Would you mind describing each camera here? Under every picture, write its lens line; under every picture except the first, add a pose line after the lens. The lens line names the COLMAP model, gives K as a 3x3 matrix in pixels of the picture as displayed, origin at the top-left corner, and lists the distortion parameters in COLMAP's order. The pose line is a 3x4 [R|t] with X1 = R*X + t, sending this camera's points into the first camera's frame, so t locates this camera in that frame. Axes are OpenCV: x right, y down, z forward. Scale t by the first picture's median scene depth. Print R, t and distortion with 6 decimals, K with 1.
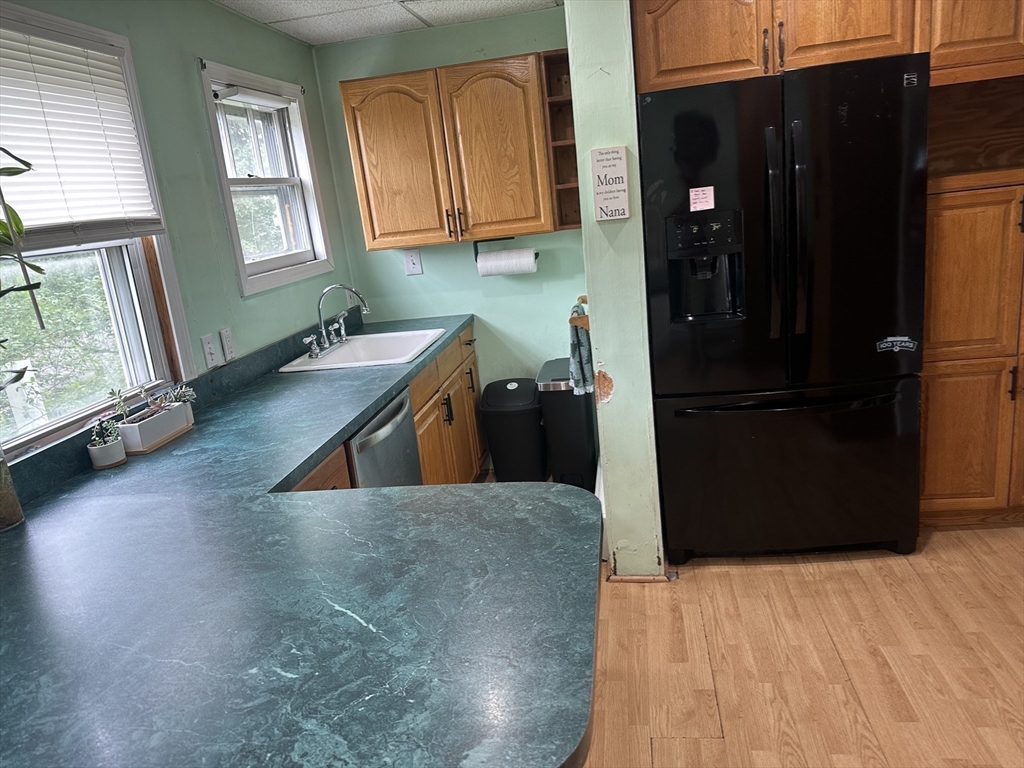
lens RADIAL K [[734.7, 0, 515.3], [0, 734.7, 380.7], [0, 0, 1]] dist [0.085788, -0.106572]
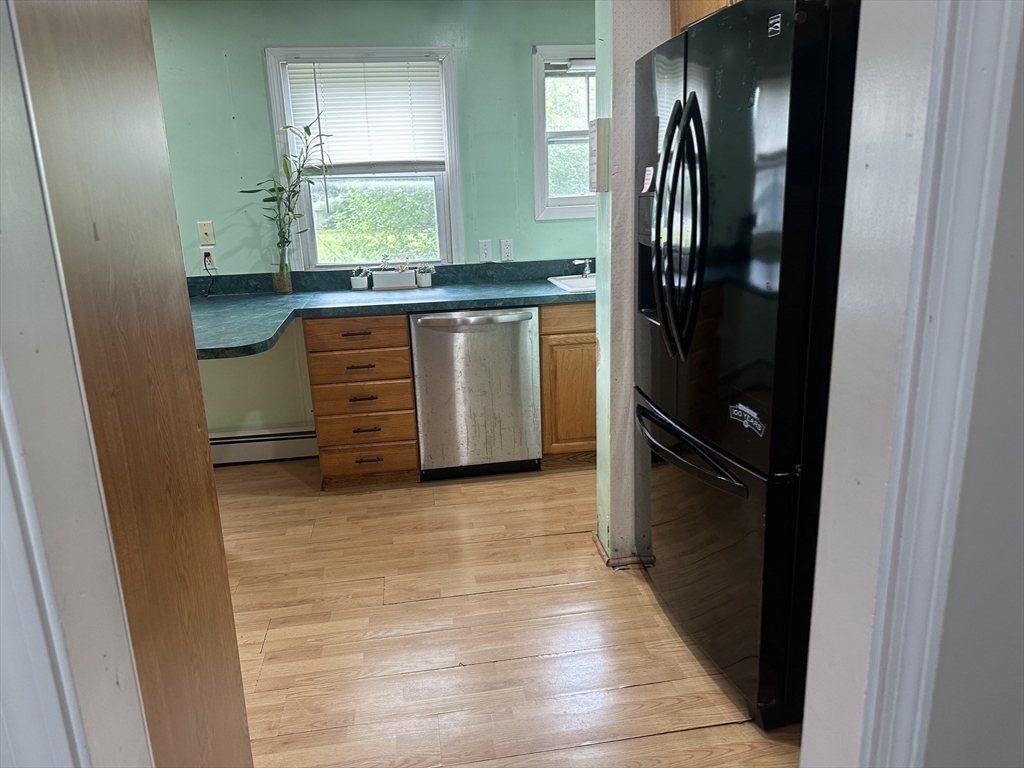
lens RADIAL K [[734.7, 0, 515.3], [0, 734.7, 380.7], [0, 0, 1]] dist [0.085788, -0.106572]
pose [[0.298699, 0.337379, -0.892723, 1.083116], [-0.228475, 0.933505, 0.276346, -0.229405], [0.926595, 0.121420, 0.355919, 0.564075]]
